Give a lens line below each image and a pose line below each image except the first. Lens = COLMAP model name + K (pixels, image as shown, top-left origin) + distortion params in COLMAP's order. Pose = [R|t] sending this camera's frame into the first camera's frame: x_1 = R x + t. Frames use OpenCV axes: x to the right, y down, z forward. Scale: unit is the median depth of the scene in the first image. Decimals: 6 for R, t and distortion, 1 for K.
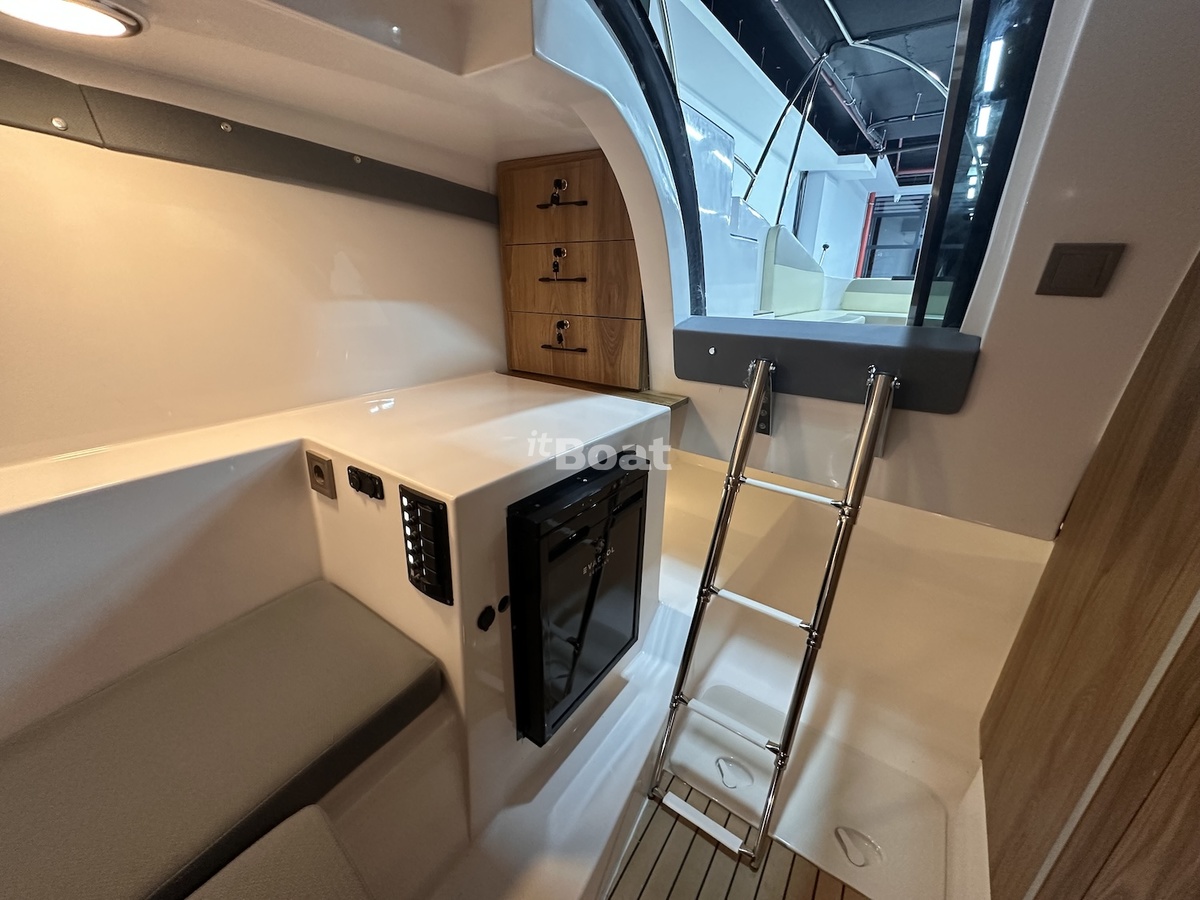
lens RADIAL K [[477.8, 0, 593.1], [0, 477.8, 456.8], [0, 0, 1]] dist [-0.006375, 0.001940]
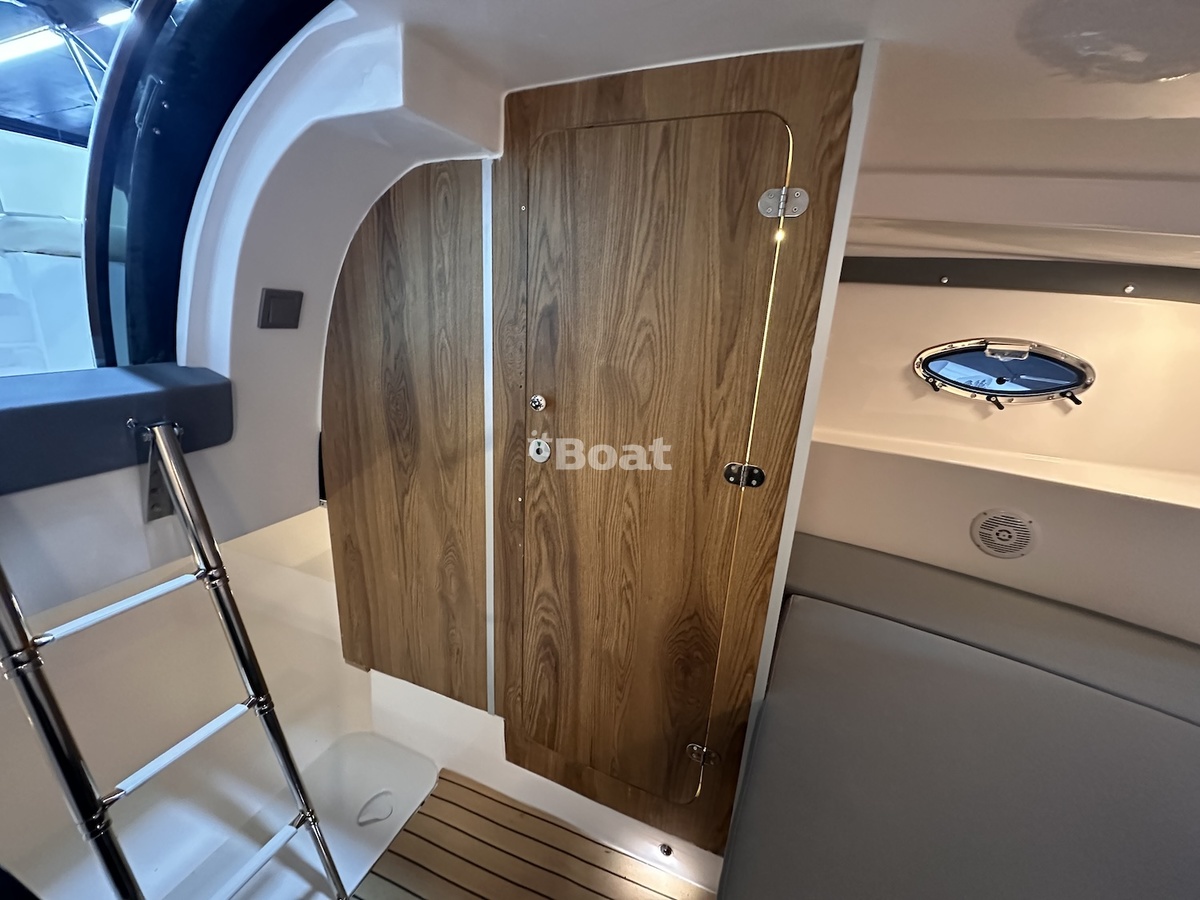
lens RADIAL K [[477.8, 0, 597.7], [0, 477.8, 450.8], [0, 0, 1]] dist [-0.006375, 0.001940]
pose [[-0.253346, -0.291836, 0.922306, -0.363289], [0.289942, 0.886671, 0.360204, -0.185233], [-0.922903, 0.358672, -0.140019, 0.357689]]
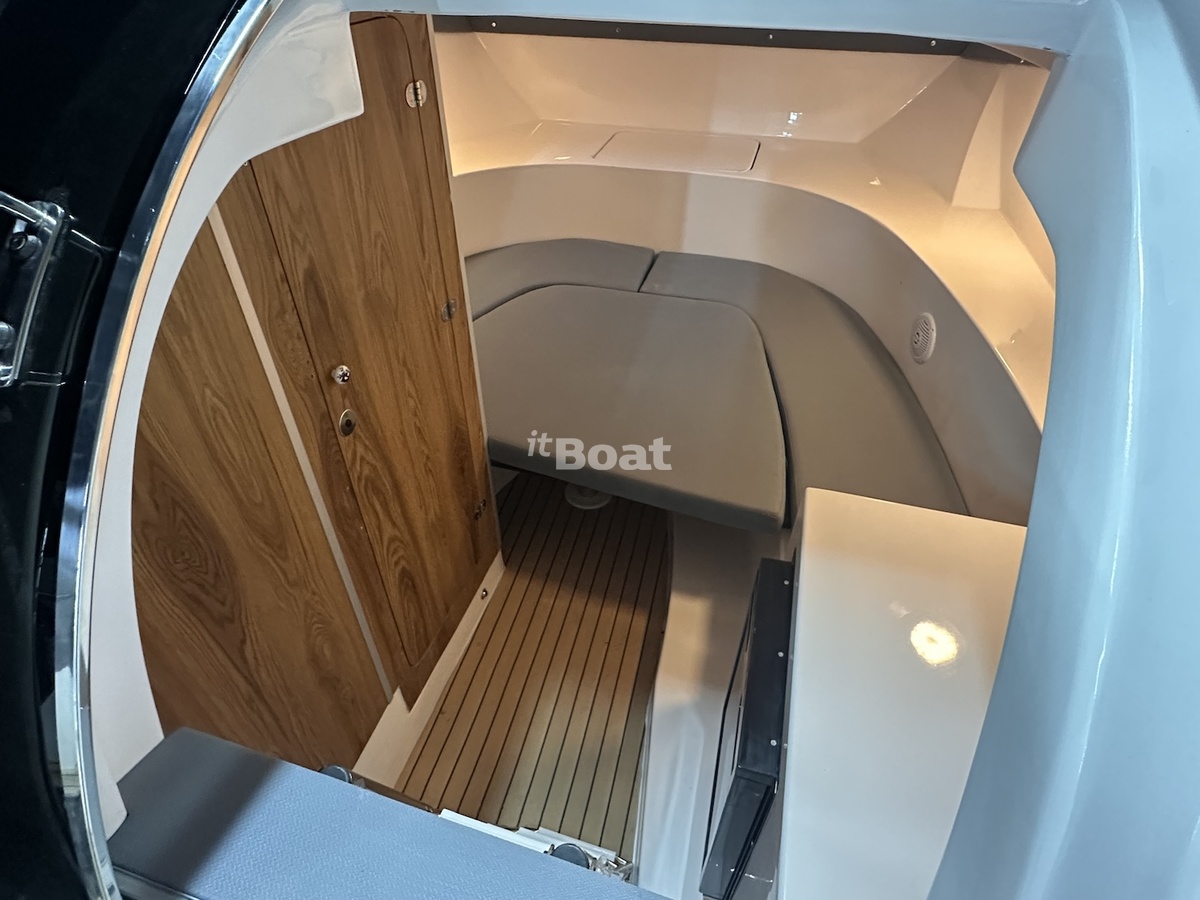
lens RADIAL K [[659.5, 0, 599.5], [0, 659.5, 451.5], [0, 0, 1]] dist [-0.012105, -0.000304]
pose [[-0.933784, 0.217125, -0.284438, 0.430943], [-0.139590, 0.510883, 0.848241, -0.845211], [0.329489, 0.831778, -0.446746, 0.992870]]
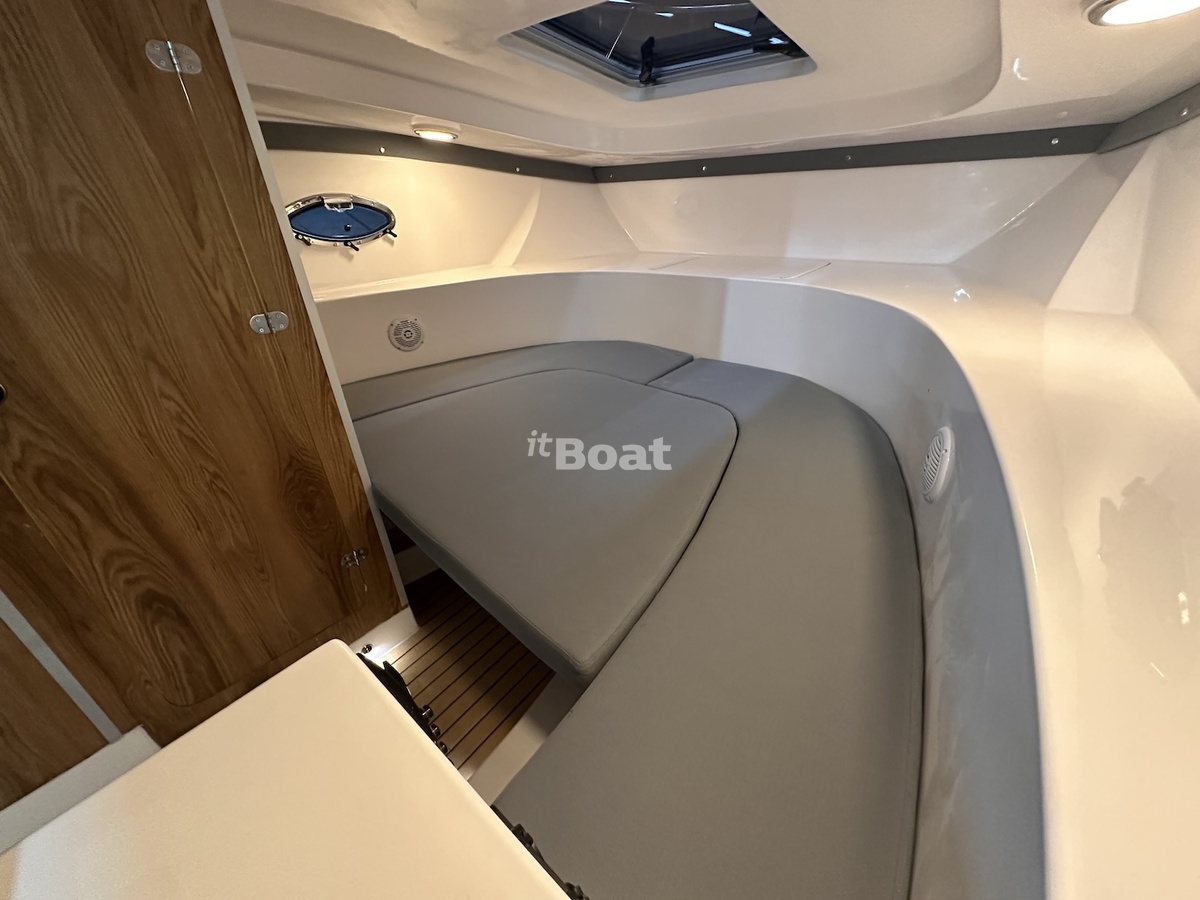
lens RADIAL K [[477.8, 0, 600.0], [0, 477.8, 447.8], [0, 0, 1]] dist [-0.006375, 0.001940]
pose [[-0.997981, -0.003257, 0.063431, -0.408989], [0.045697, 0.656785, 0.752692, -0.301100], [-0.044112, 0.754071, -0.655310, 0.788609]]
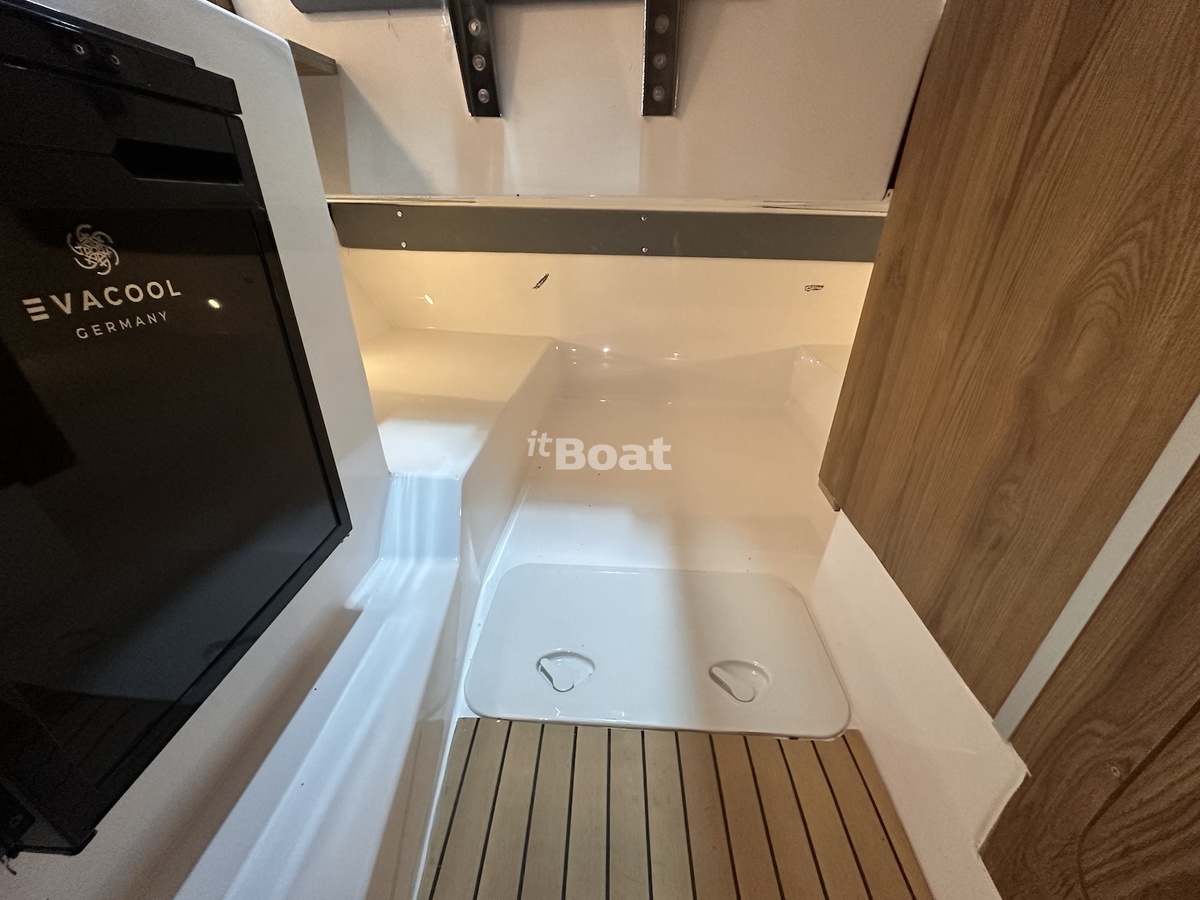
lens RADIAL K [[477.8, 0, 601.6], [0, 477.8, 452.4], [0, 0, 1]] dist [-0.006375, 0.001940]
pose [[0.839259, -0.251437, 0.482104, 0.107829], [0.190236, 0.966402, 0.172851, 0.308196], [-0.509367, -0.053353, 0.858894, 0.482389]]
